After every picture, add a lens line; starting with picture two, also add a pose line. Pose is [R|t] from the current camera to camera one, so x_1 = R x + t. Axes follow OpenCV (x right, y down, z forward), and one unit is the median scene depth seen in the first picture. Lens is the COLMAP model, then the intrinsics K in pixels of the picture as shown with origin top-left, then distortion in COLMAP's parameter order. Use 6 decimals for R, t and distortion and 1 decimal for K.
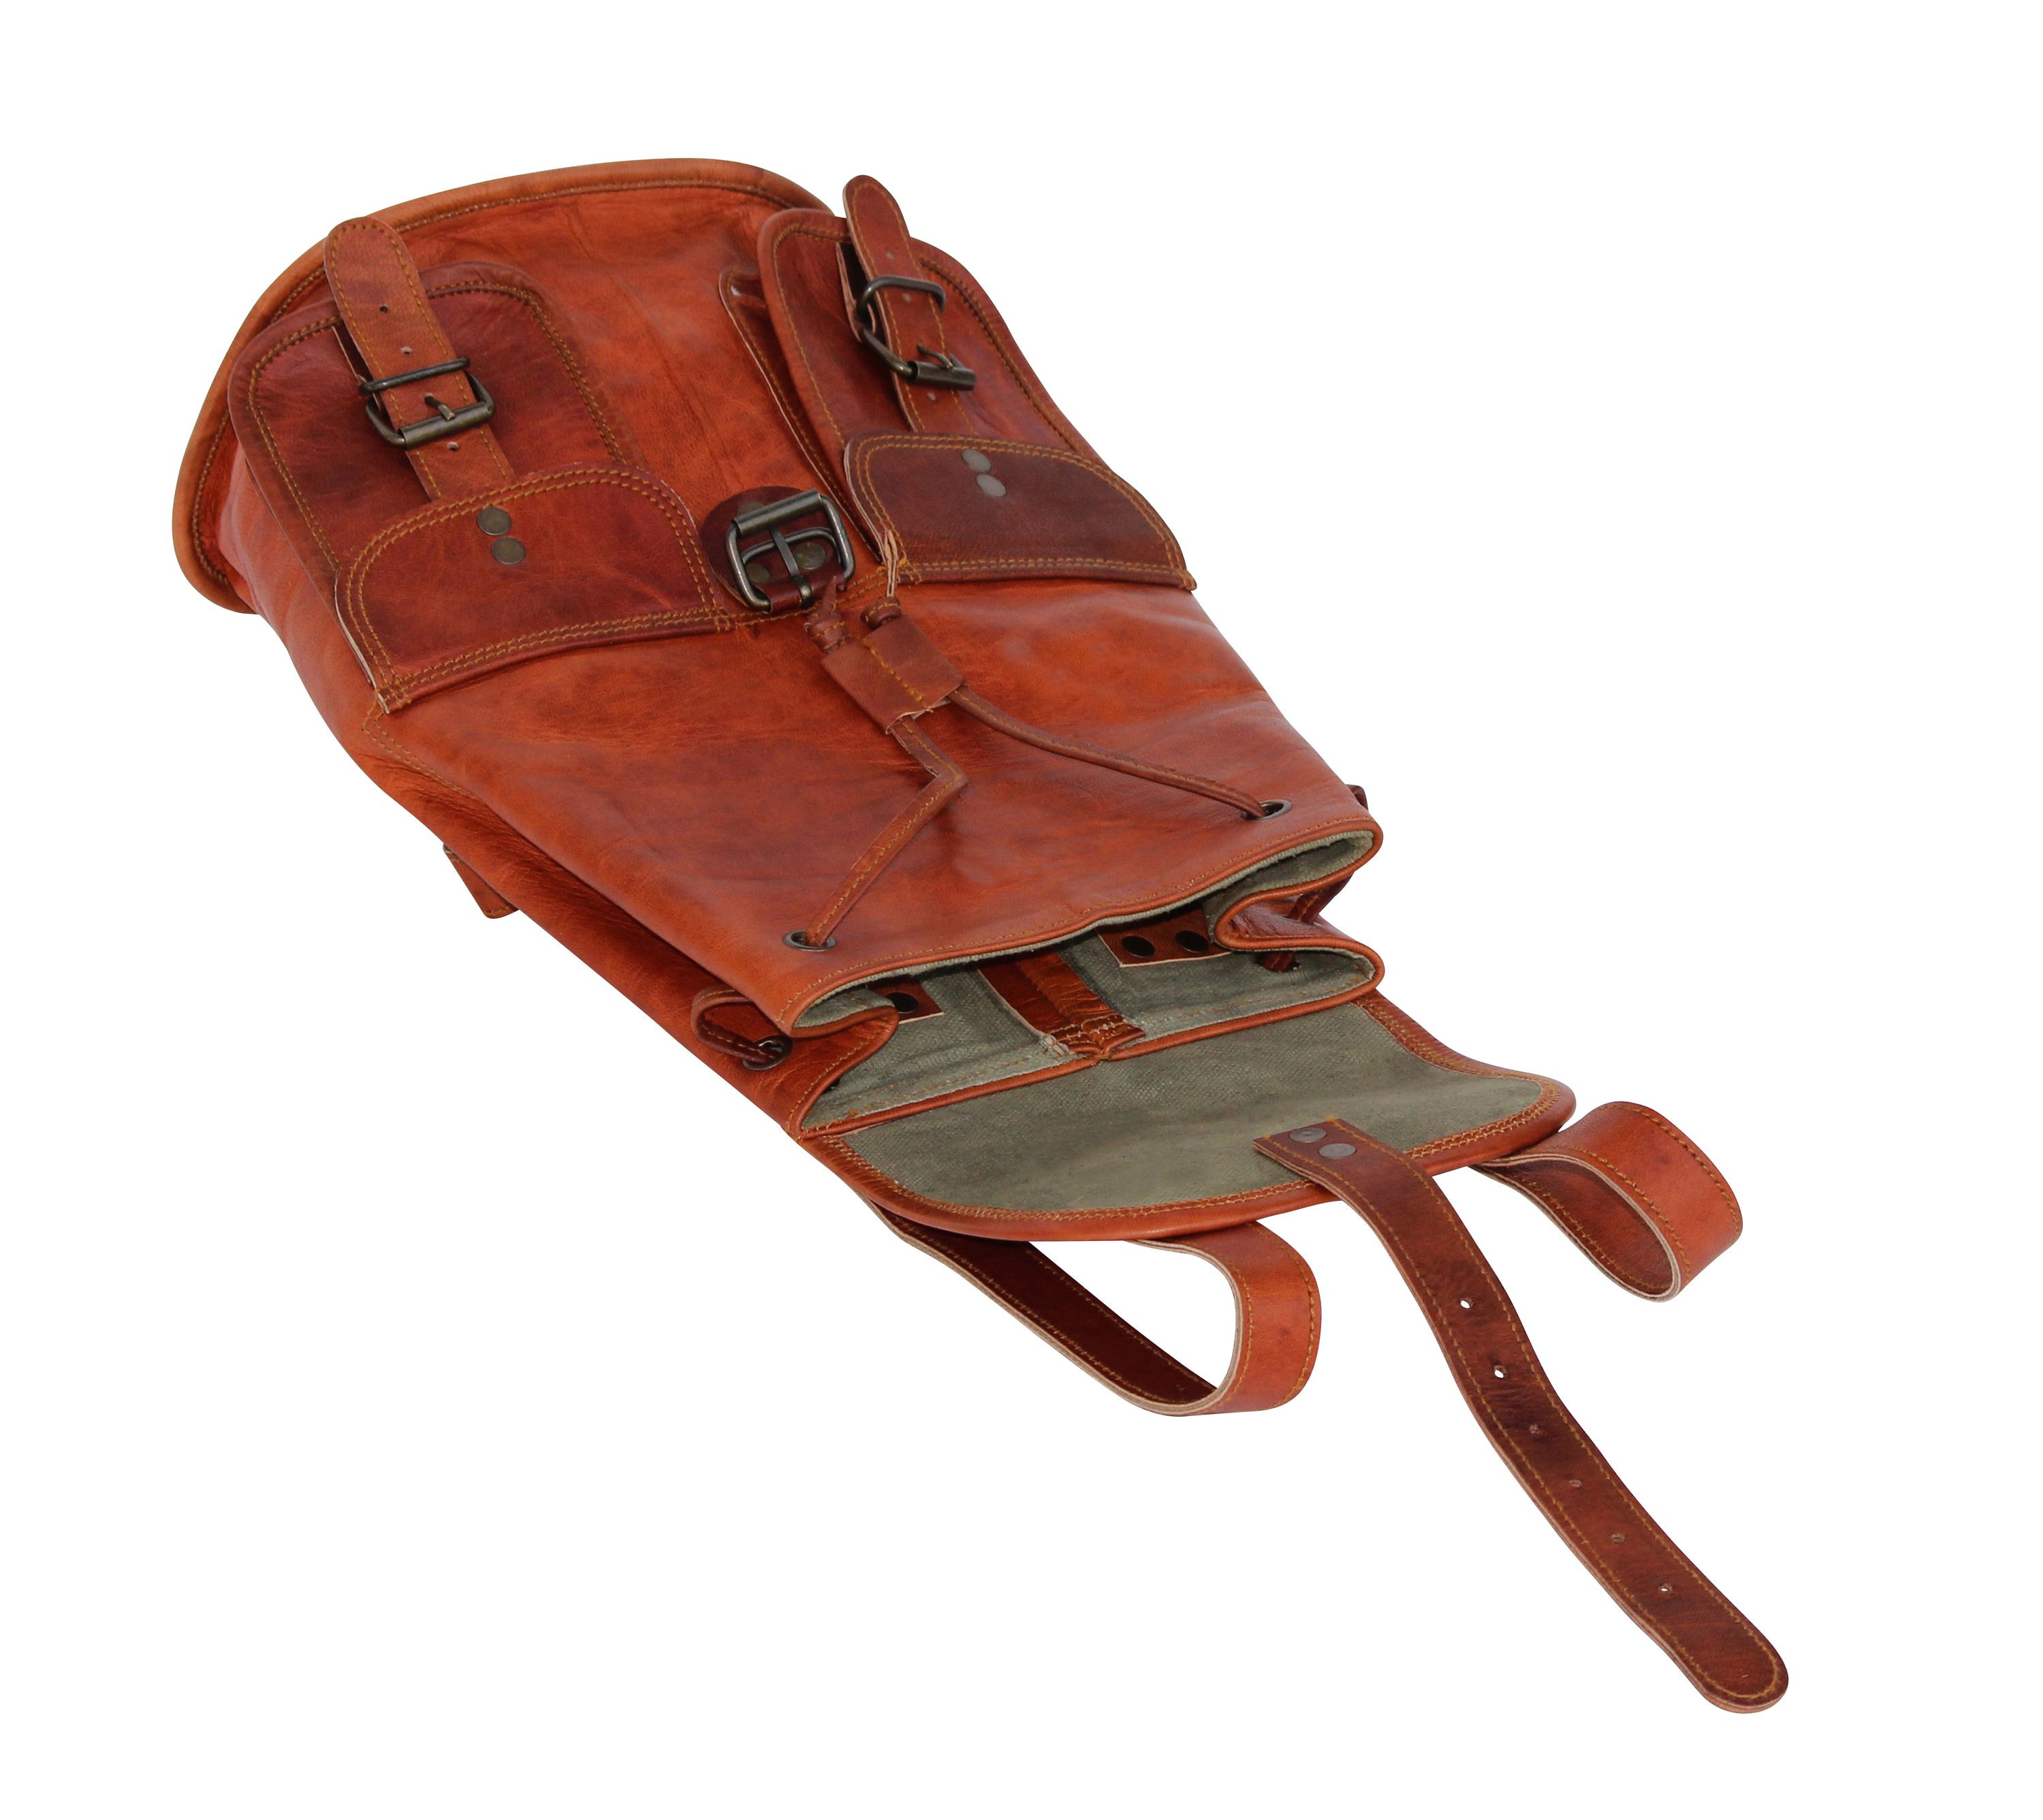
lens RADIAL K [[5161.9, 0, 1021.4], [0, 5161.9, 909.5], [0, 0, 1]] dist [0.146700, 0.000000]
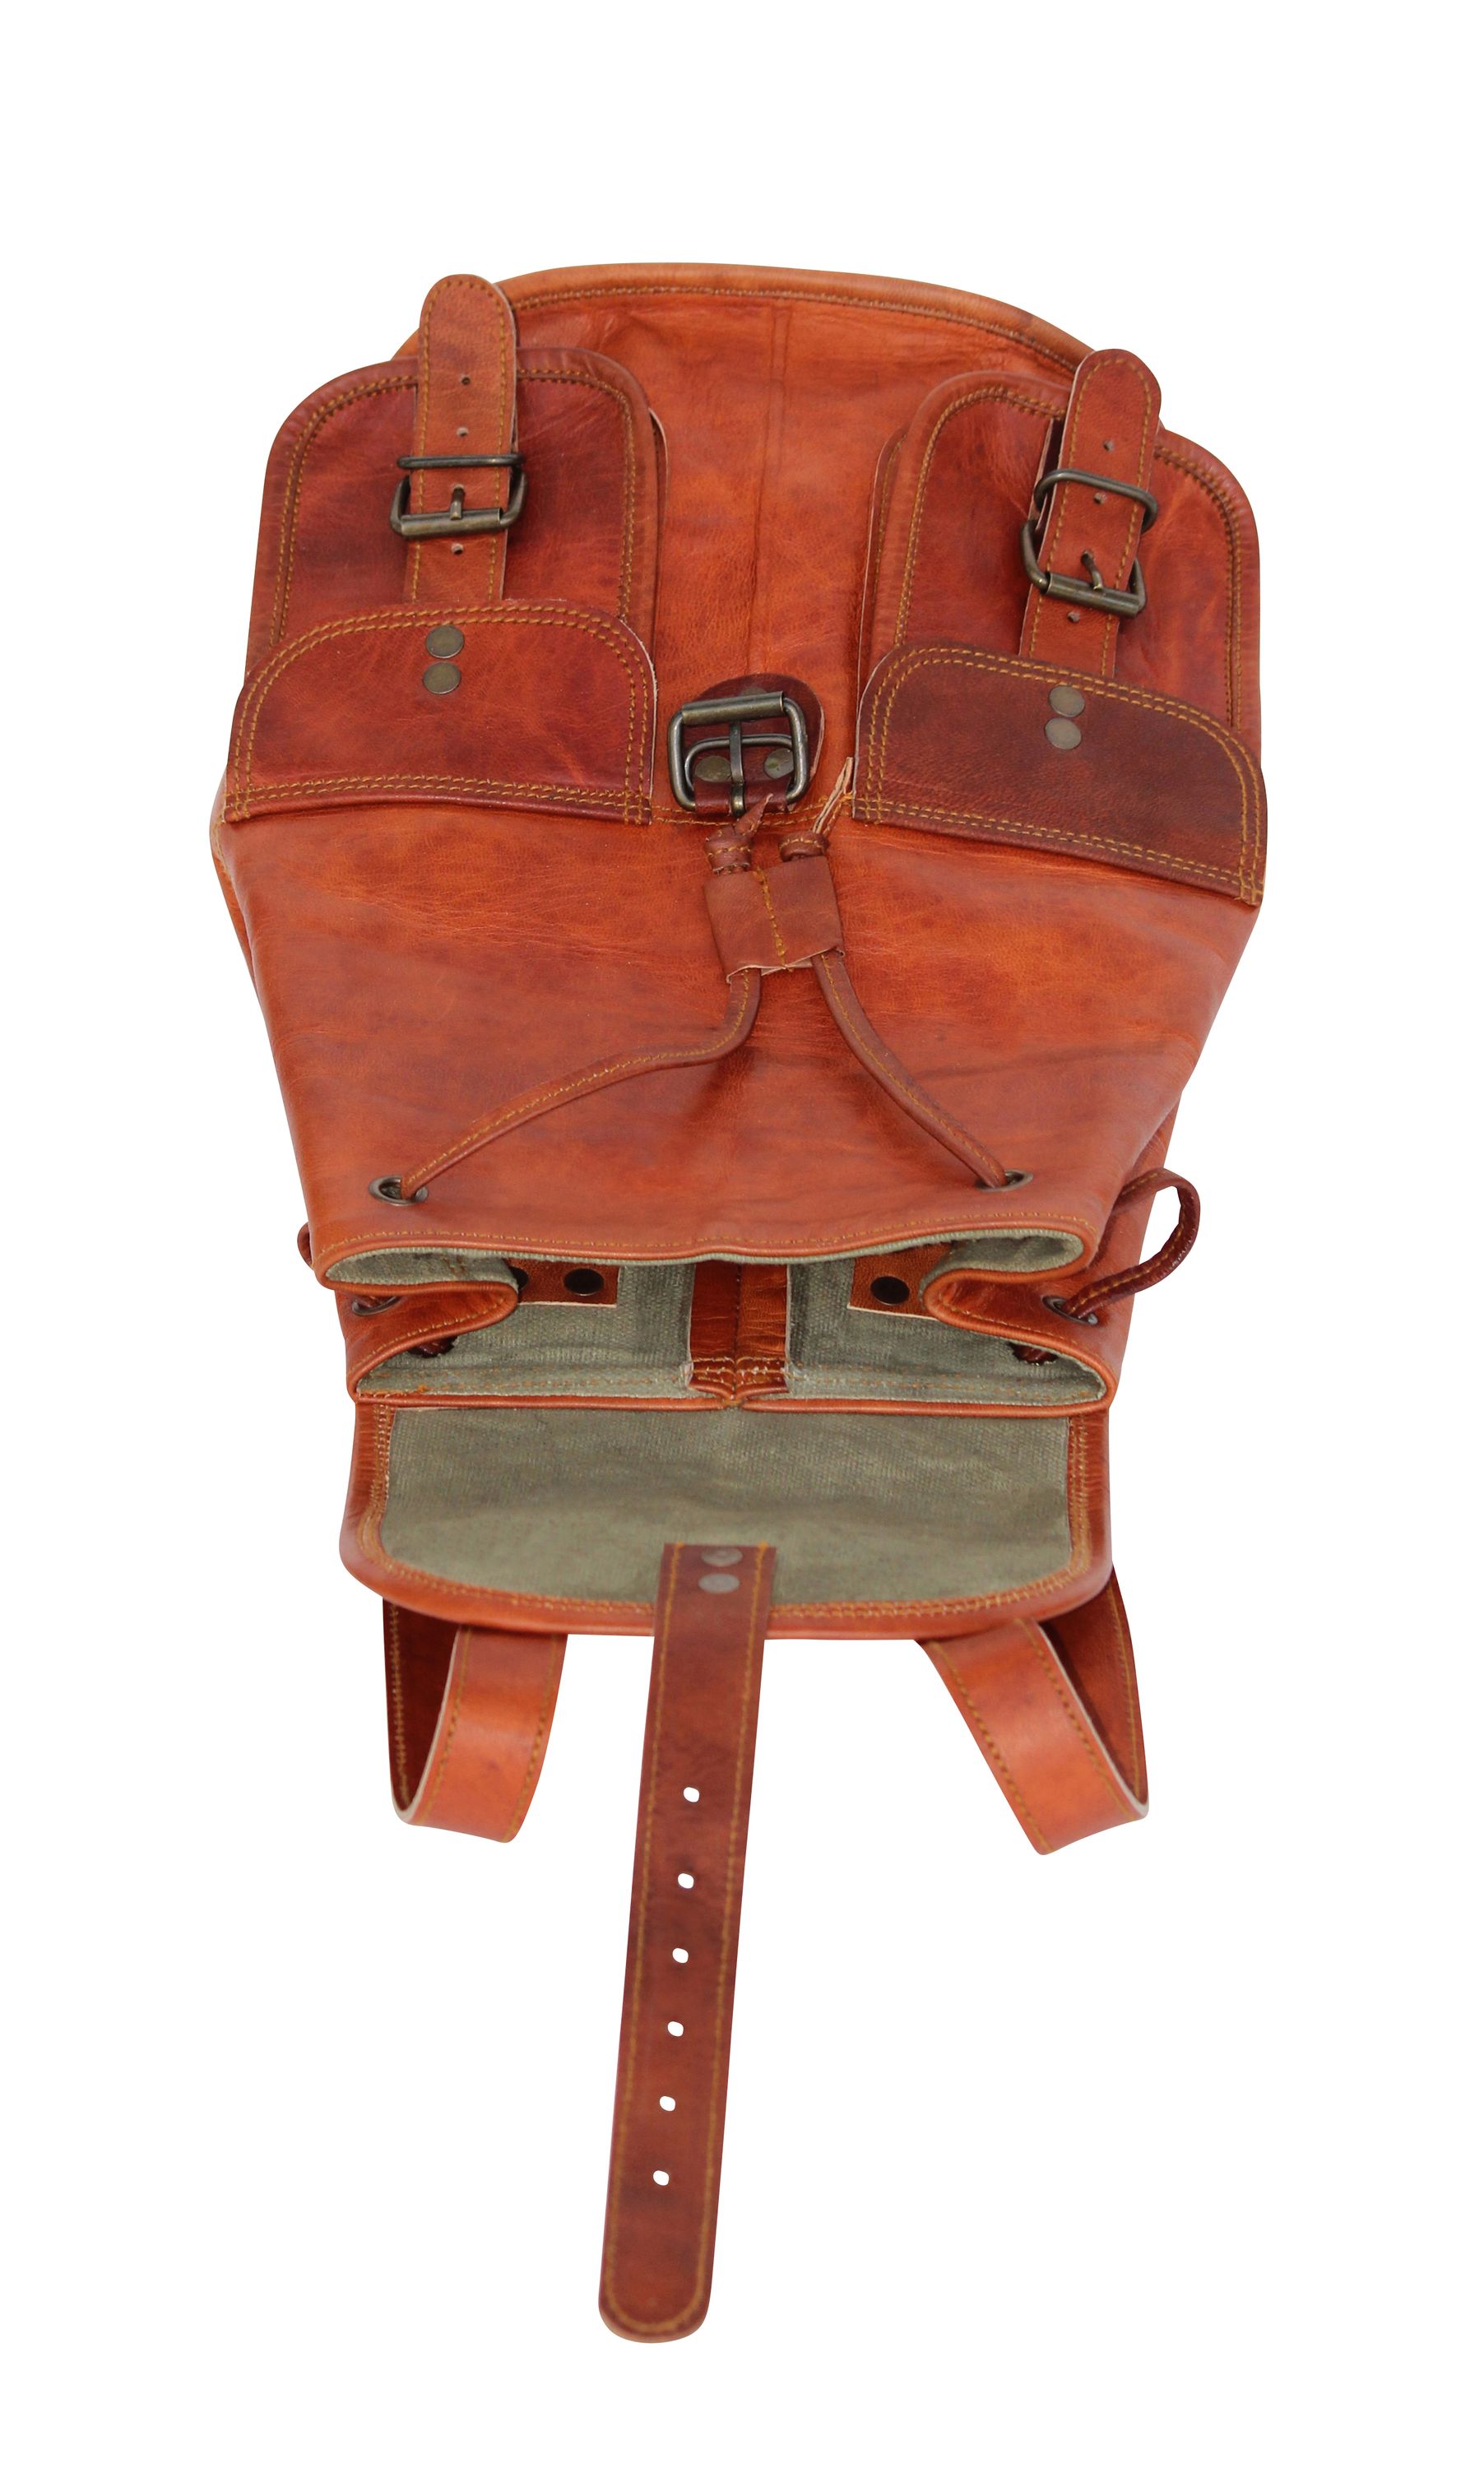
lens RADIAL K [[5758.3, 0, 742.0], [0, 5758.3, 1232.9], [0, 0, 1]] dist [0.250300, 0.000000]
pose [[0.930110, 0.261032, -0.258373, 0.231364], [-0.249511, 0.965303, 0.077031, -0.066230], [0.269516, -0.007180, 0.962969, 0.049983]]
